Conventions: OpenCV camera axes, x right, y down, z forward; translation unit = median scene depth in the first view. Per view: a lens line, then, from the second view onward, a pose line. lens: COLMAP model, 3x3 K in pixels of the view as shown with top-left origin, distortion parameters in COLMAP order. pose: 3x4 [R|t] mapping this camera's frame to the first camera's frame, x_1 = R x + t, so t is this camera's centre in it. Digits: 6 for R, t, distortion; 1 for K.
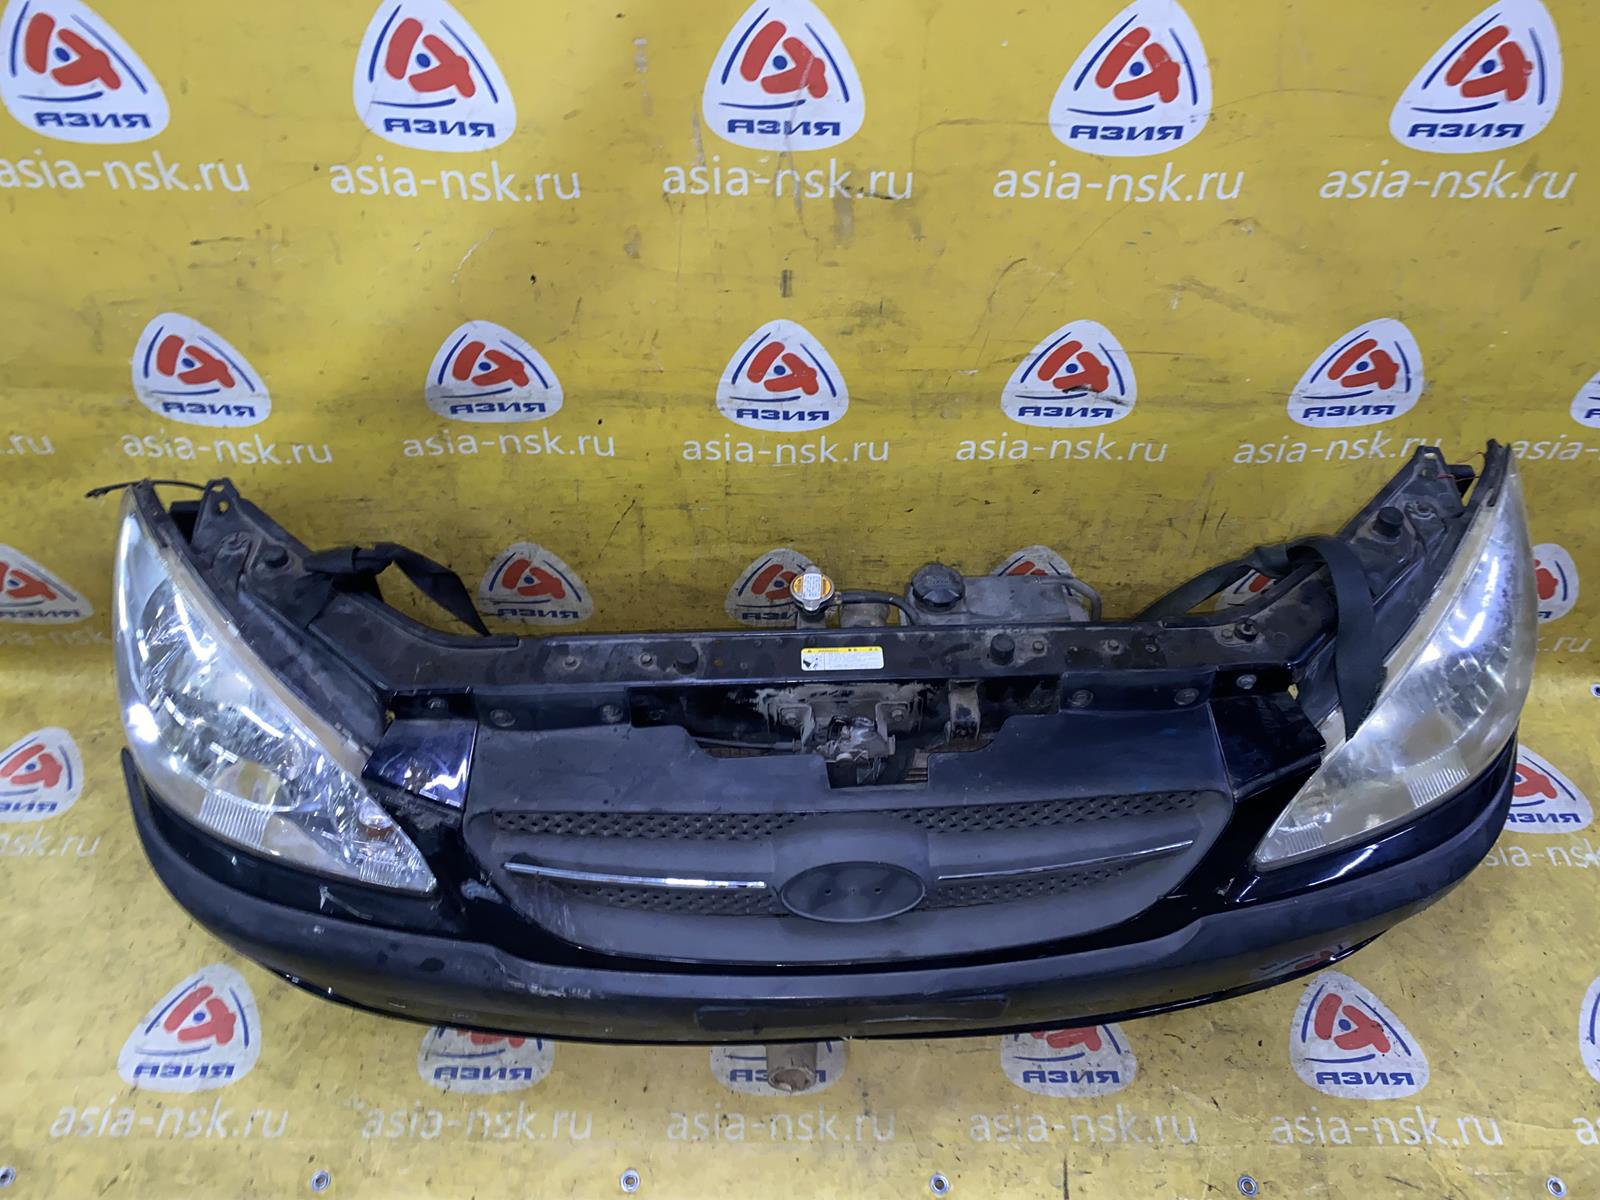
lens RADIAL K [[1182.6, 0, 797.0], [0, 1182.6, 579.3], [0, 0, 1]] dist [0.014999, -0.014129]
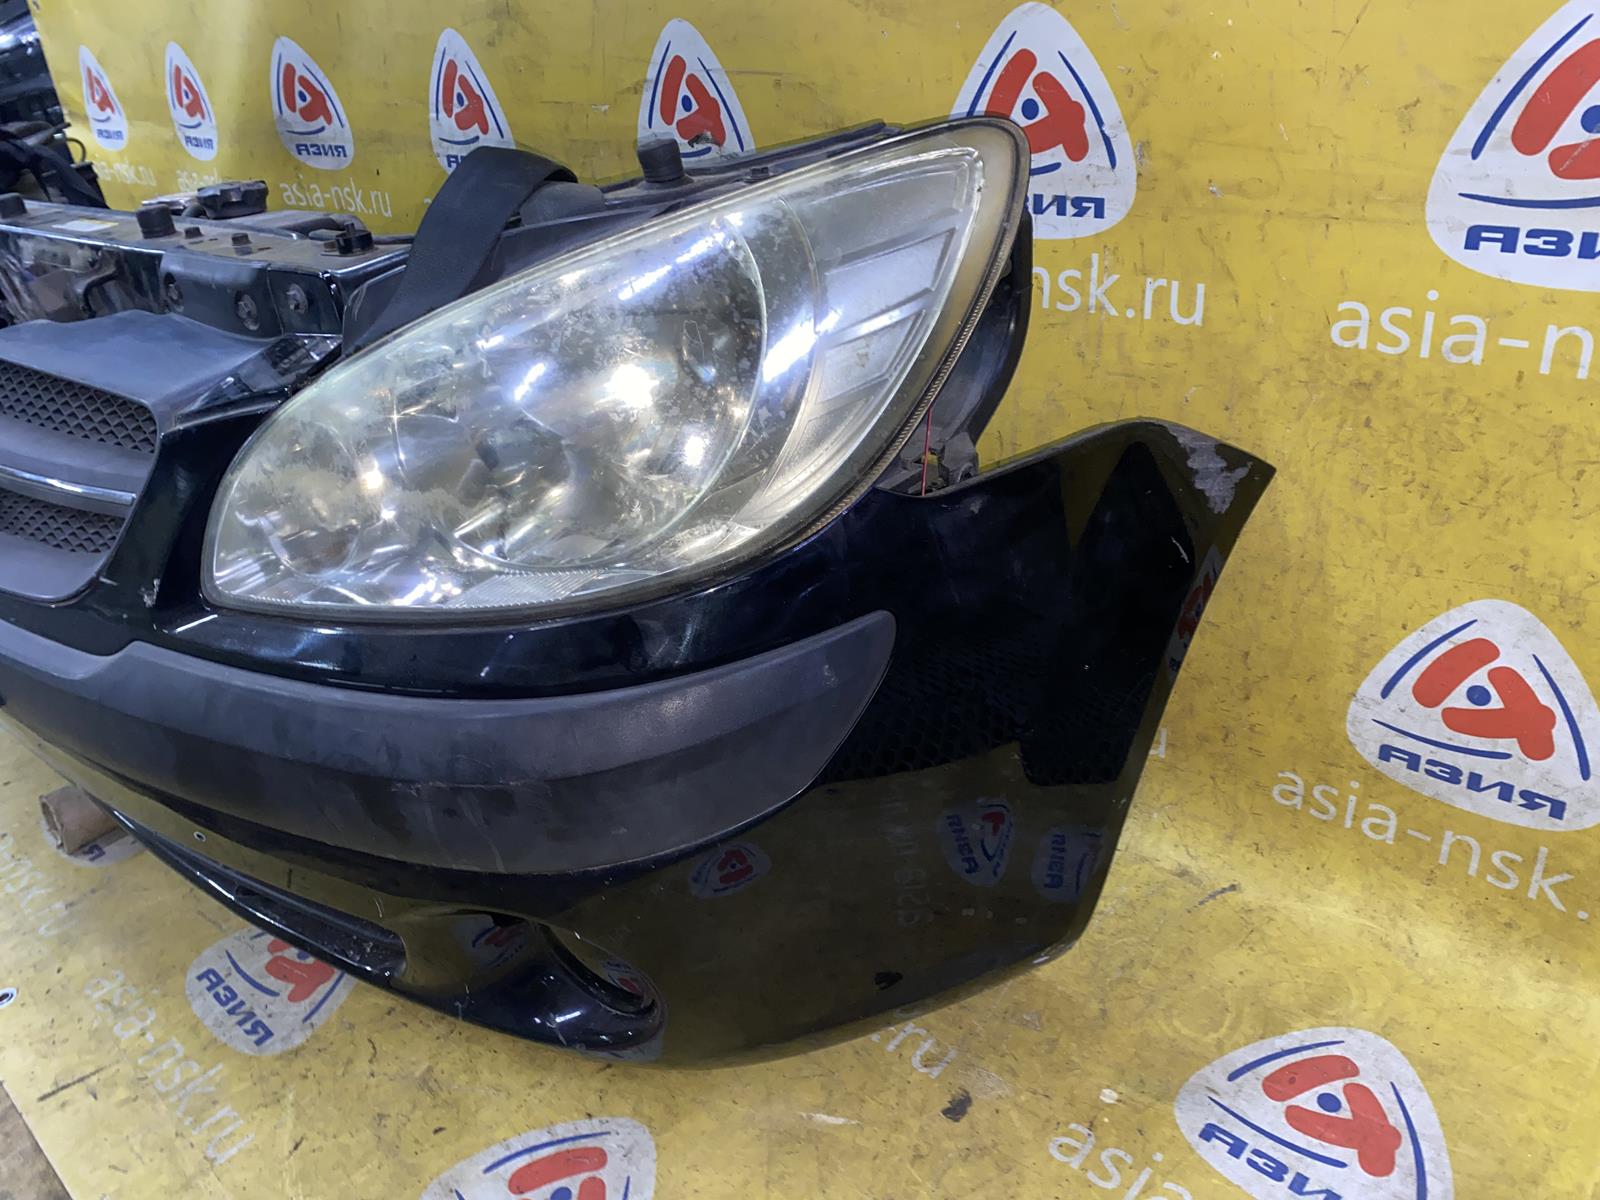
lens RADIAL K [[1182.6, 0, 806.5], [0, 1182.6, 588.1], [0, 0, 1]] dist [0.014999, -0.014129]
pose [[0.739174, 0.255355, -0.623230, 0.850610], [-0.419733, 0.898326, -0.129750, 0.164545], [0.526731, 0.357498, 0.771200, 0.587069]]
